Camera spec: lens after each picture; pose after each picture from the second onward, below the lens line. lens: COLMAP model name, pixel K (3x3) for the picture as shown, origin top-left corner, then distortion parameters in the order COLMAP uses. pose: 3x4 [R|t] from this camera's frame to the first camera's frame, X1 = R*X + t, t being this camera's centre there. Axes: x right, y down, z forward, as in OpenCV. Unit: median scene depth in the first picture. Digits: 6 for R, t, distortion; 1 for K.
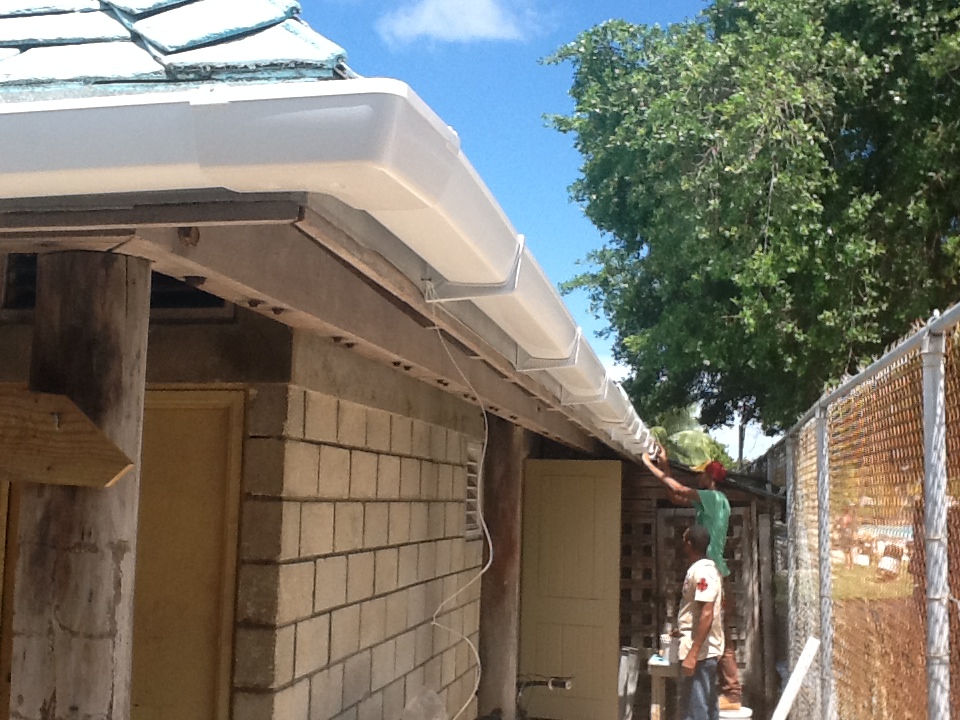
lens RADIAL K [[1194.5, 0, 479.1], [0, 1194.5, 360.3], [0, 0, 1]] dist [-0.025220, 0.000000]
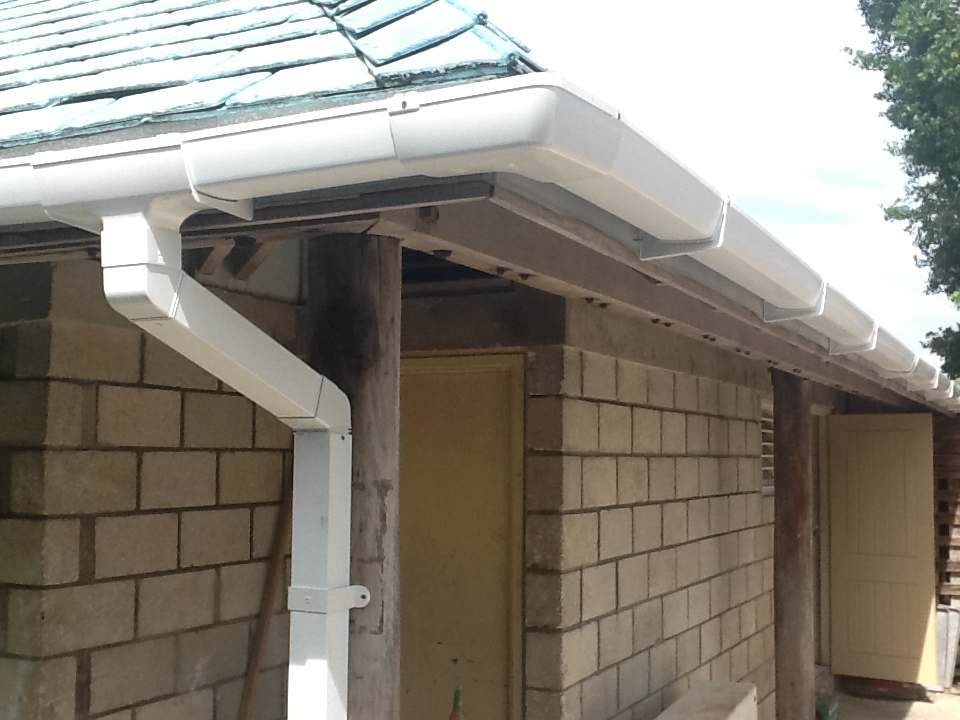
lens RADIAL K [[1194.5, 0, 481.9], [0, 1194.5, 360.0], [0, 0, 1]] dist [-0.025220, 0.000000]
pose [[0.964448, -0.040015, -0.261226, 0.078408], [0.047387, 0.998635, 0.021984, 0.009384], [0.259989, -0.033581, 0.965027, -0.078860]]
